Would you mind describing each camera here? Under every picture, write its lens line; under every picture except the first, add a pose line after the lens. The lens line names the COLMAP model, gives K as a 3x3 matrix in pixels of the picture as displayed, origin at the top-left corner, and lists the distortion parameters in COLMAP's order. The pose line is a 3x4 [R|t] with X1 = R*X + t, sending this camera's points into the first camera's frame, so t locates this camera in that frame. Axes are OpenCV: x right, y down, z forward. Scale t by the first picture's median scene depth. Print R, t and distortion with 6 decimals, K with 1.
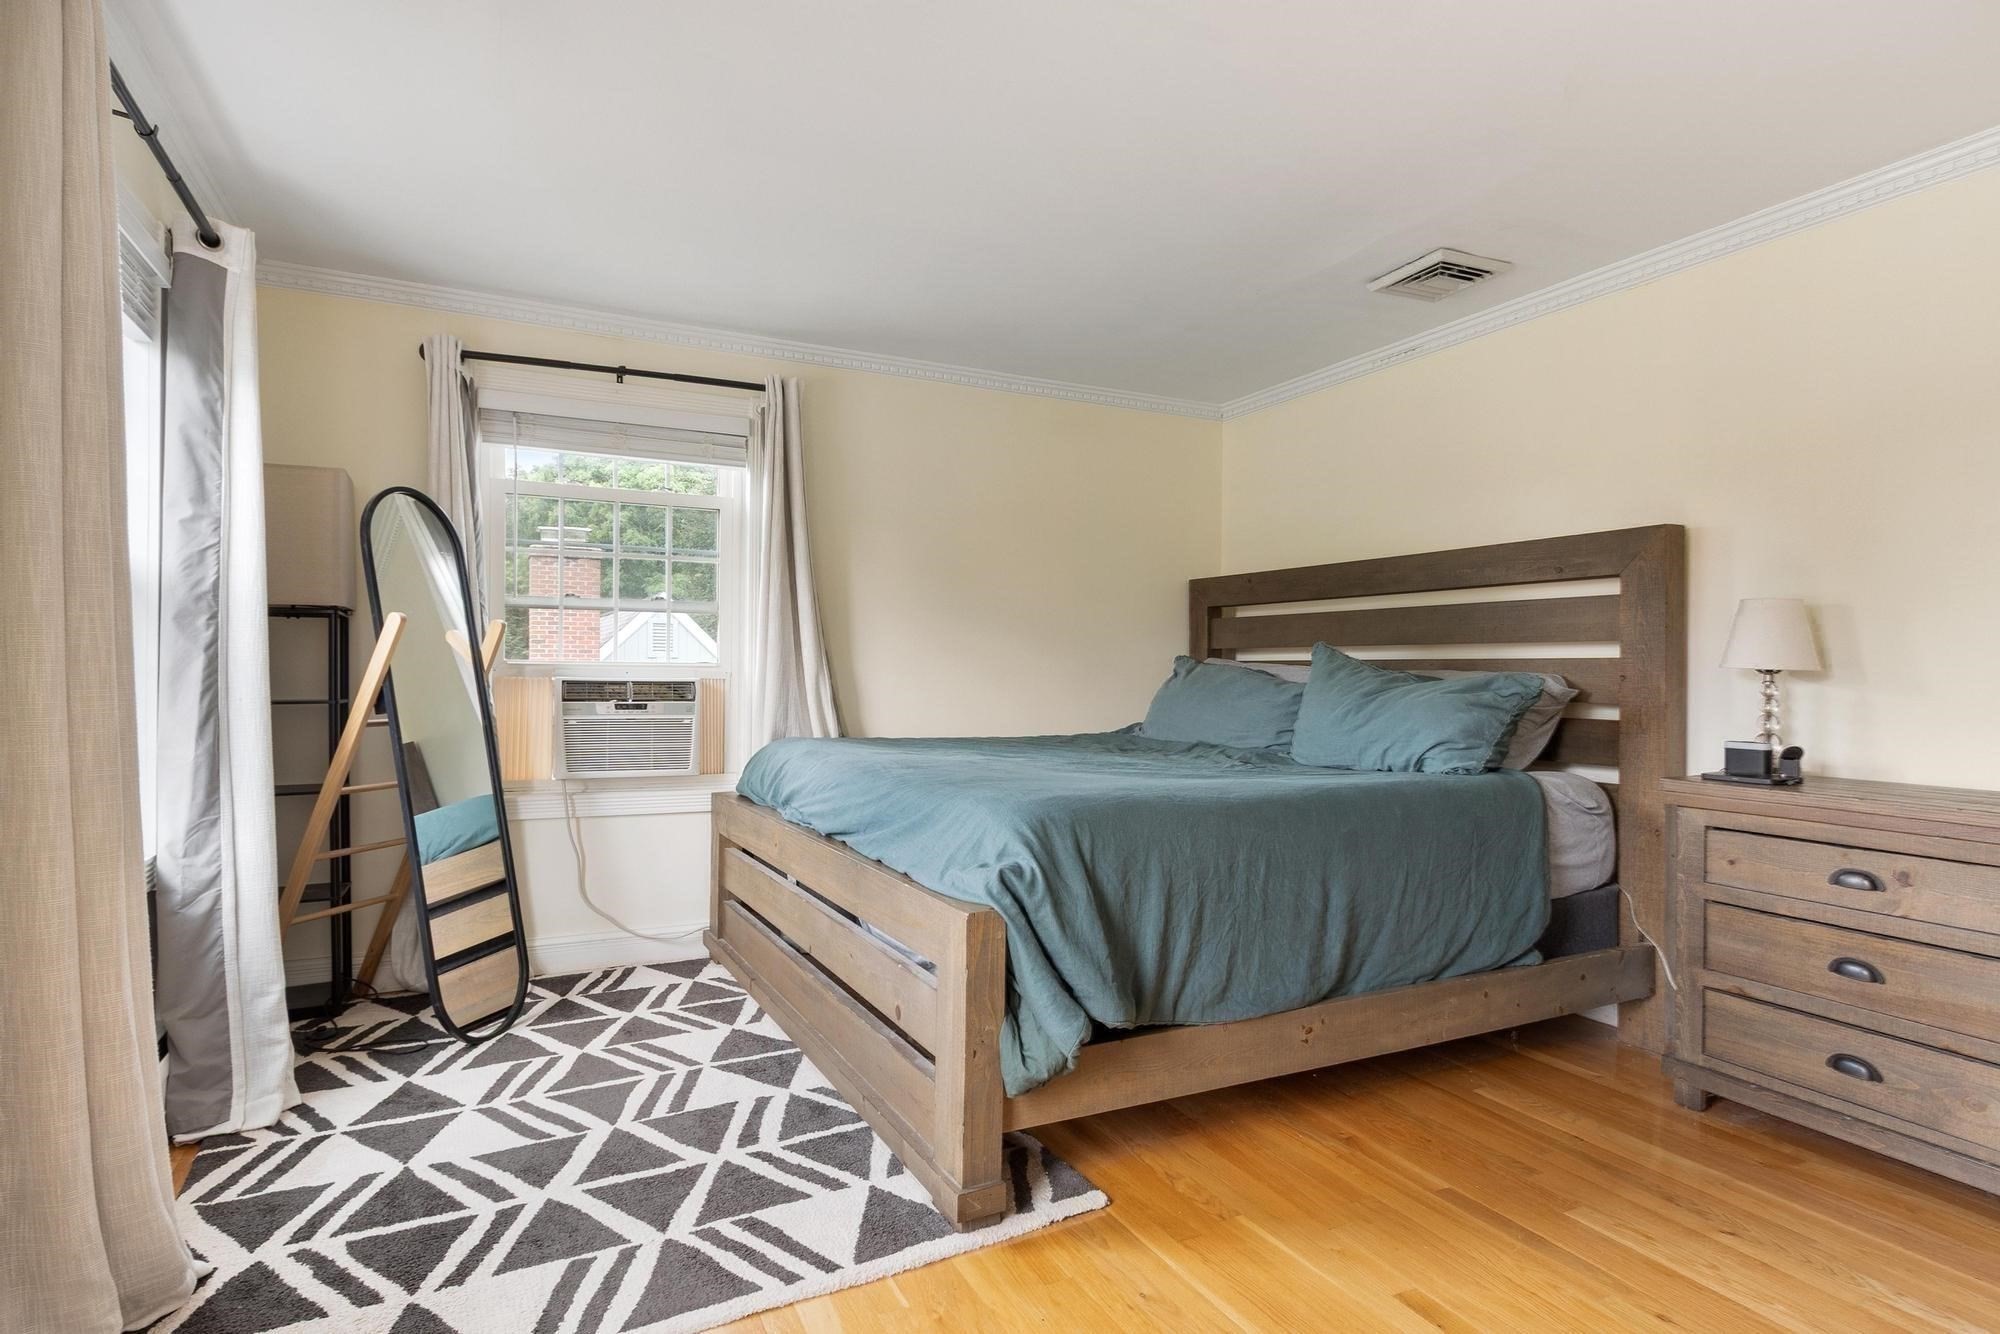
lens RADIAL K [[1052.9, 0, 992.4], [0, 1052.9, 678.6], [0, 0, 1]] dist [0.005756, 0.000752]
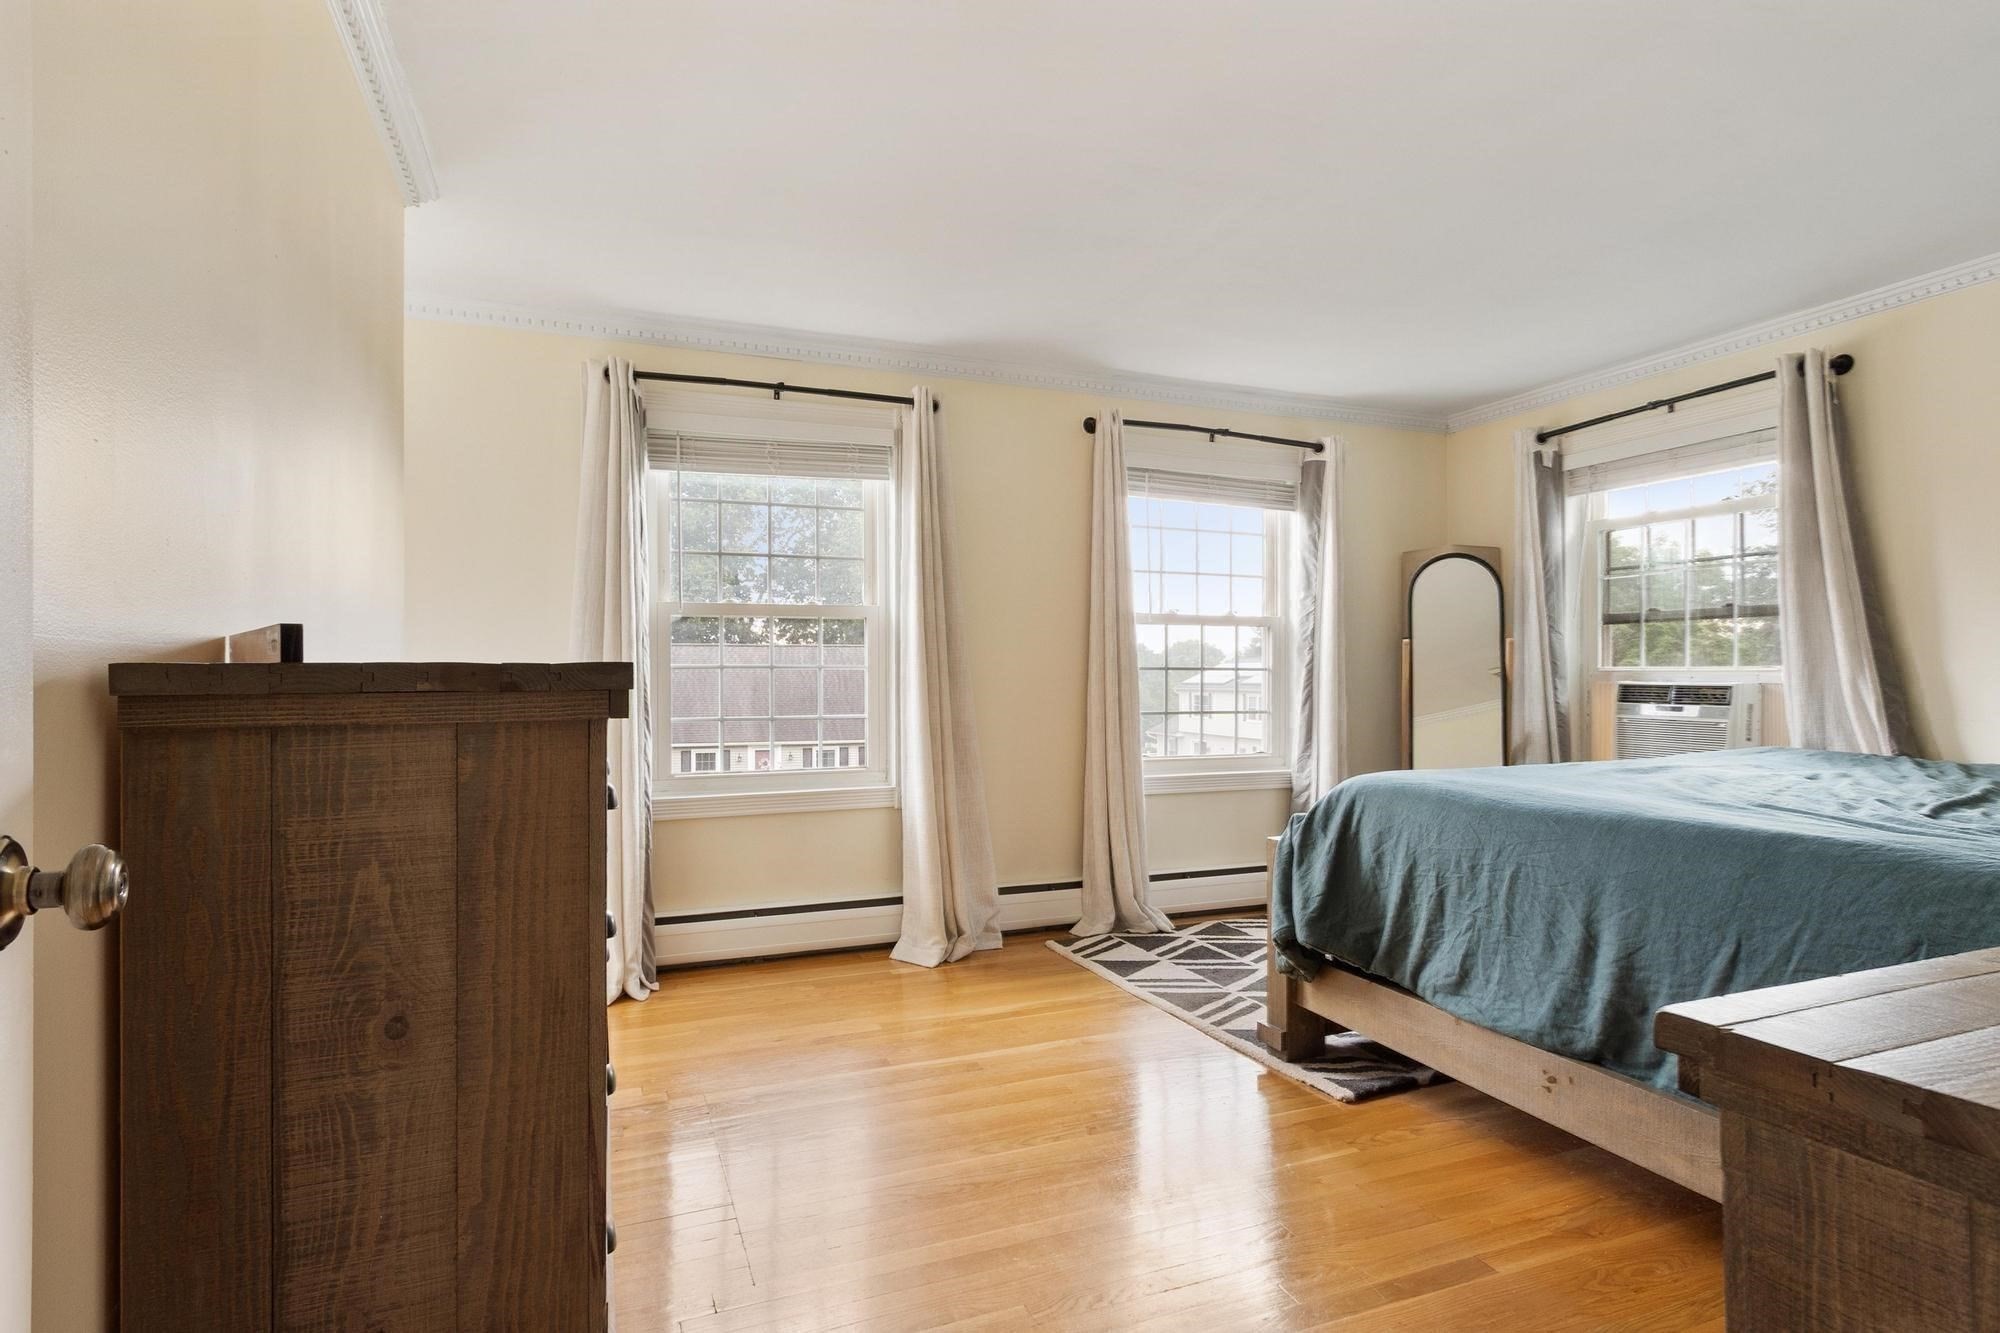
lens RADIAL K [[1052.9, 0, 992.4], [0, 1052.9, 678.1], [0, 0, 1]] dist [0.005756, 0.000752]
pose [[-0.093125, -0.004169, -0.995646, 1.283037], [-0.006769, 0.999971, -0.003554, 0.005985], [0.995631, 0.006409, -0.093150, 0.646064]]
